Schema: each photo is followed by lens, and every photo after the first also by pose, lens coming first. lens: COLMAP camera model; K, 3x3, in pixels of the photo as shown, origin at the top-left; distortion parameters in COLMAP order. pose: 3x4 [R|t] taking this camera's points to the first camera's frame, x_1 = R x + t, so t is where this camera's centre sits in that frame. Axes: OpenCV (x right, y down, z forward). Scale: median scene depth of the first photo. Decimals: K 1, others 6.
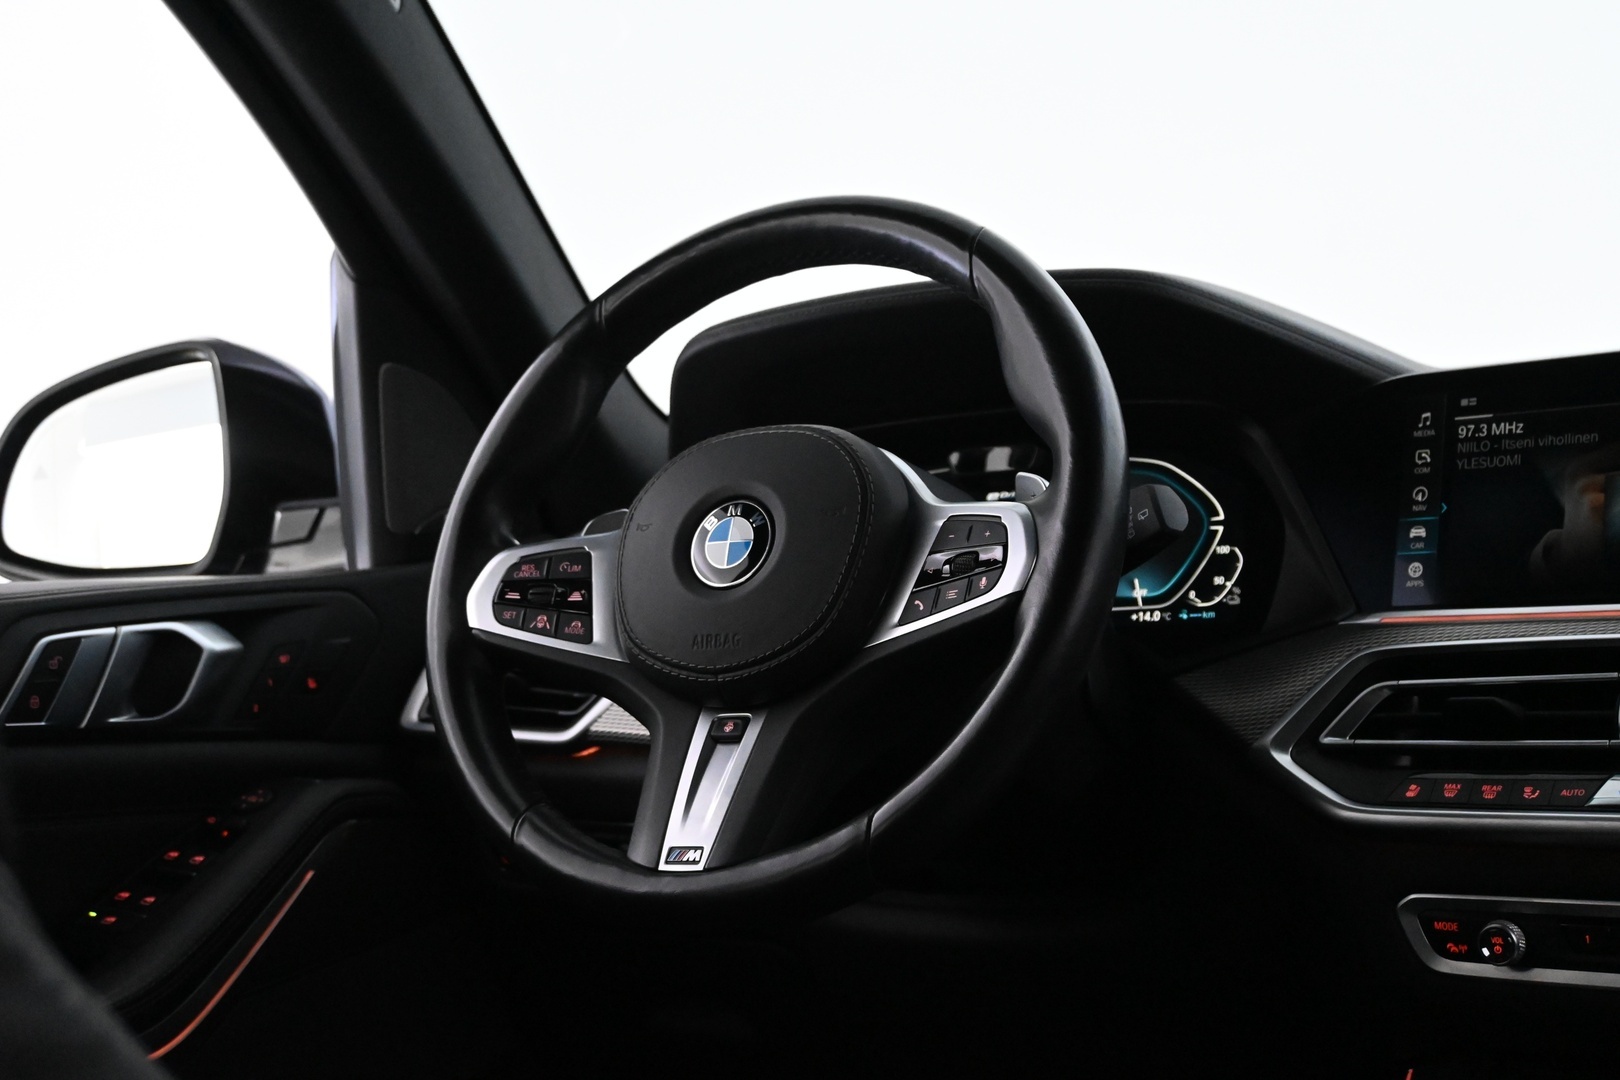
lens RADIAL K [[2228.8, 0, 805.6], [0, 2228.8, 529.8], [0, 0, 1]] dist [0.006635, 0.000000]
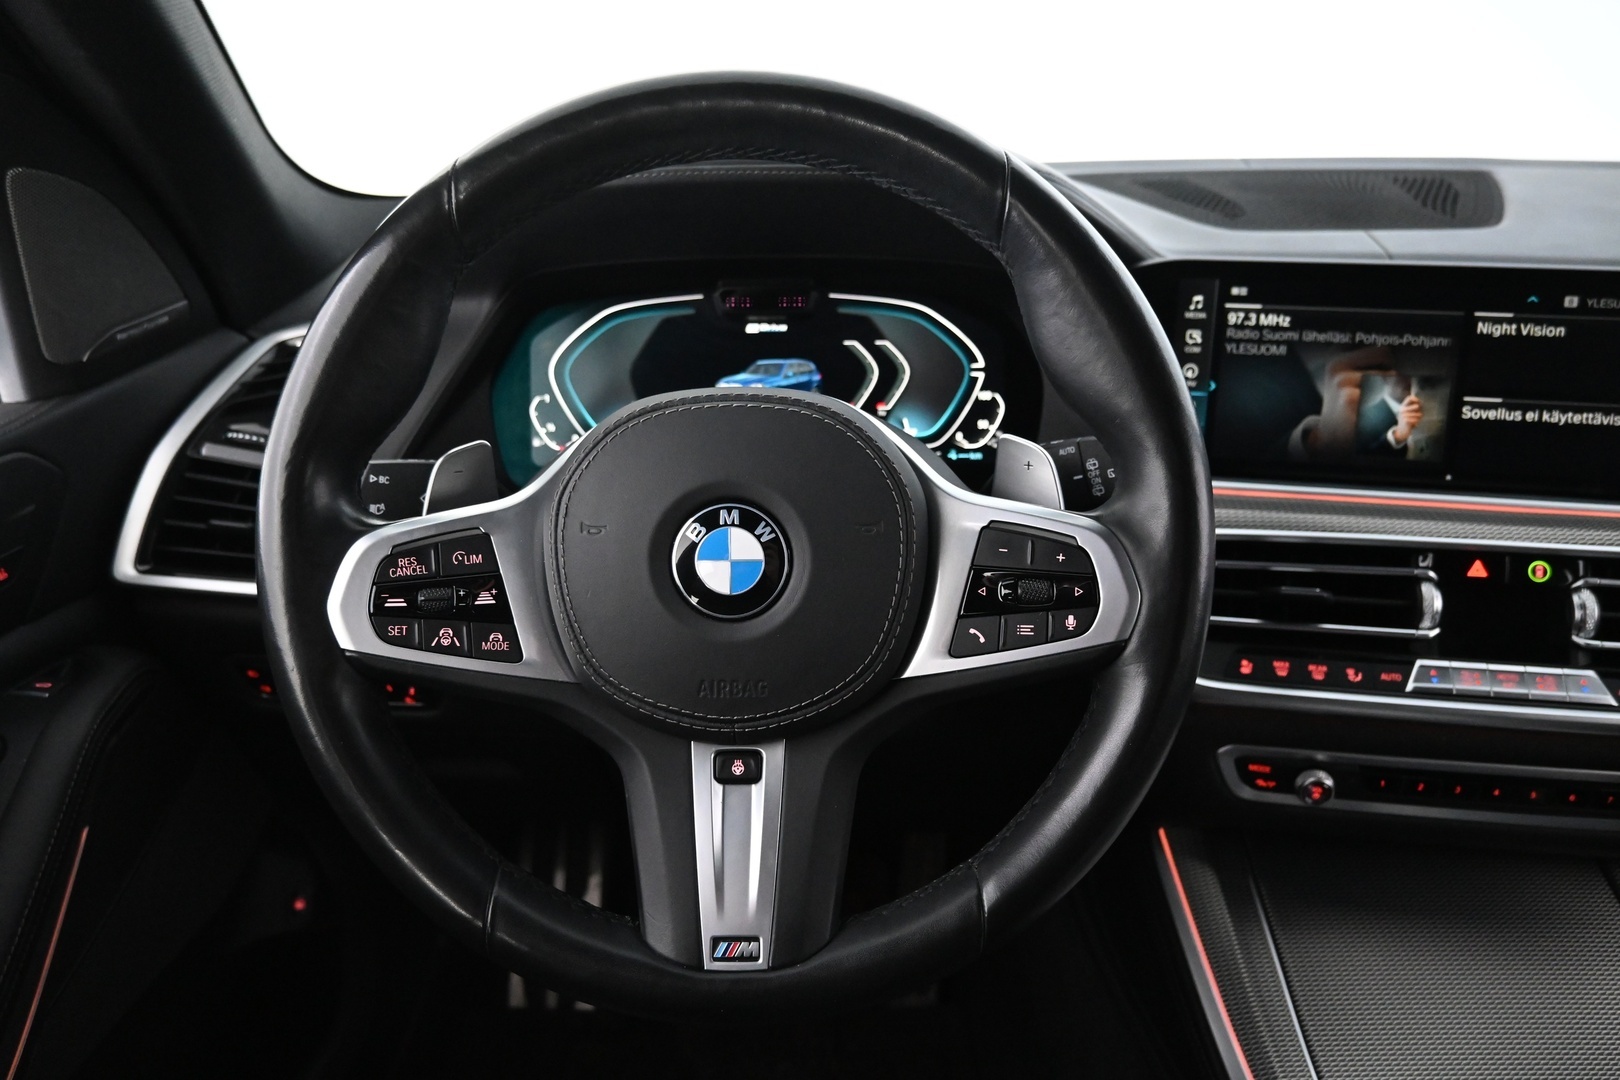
lens RADIAL K [[1103.7, 0, 810.5], [0, 1103.7, 540.6], [0, 0, 1]] dist [-0.002768, -0.000061]
pose [[0.862751, -0.148550, 0.483316, -0.192015], [-0.057640, 0.920744, 0.385887, -0.150223], [-0.502333, -0.360783, 0.785810, 0.639520]]
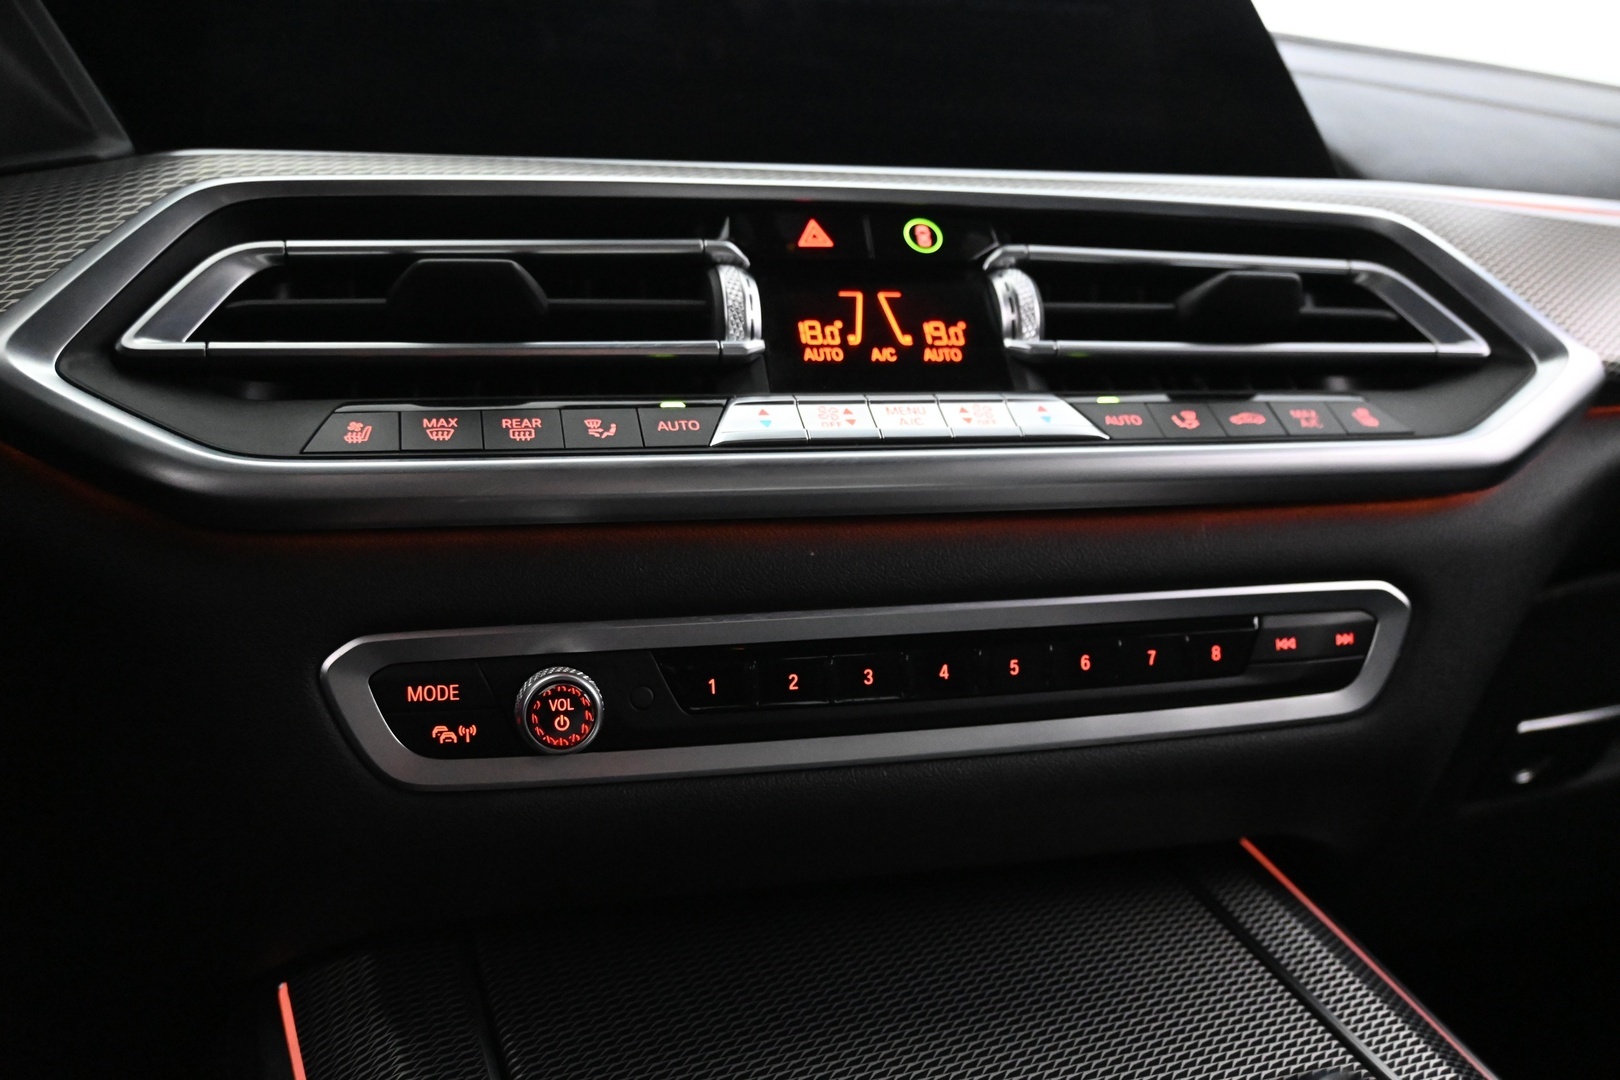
lens RADIAL K [[1434.9, 0, 810.2], [0, 1434.9, 542.9], [0, 0, 1]] dist [-0.004588, -0.003534]
pose [[0.597740, 0.011052, 0.801614, 0.070963], [-0.027326, 0.999605, 0.006595, 0.129098], [-0.801224, -0.025847, 0.597806, 0.684298]]
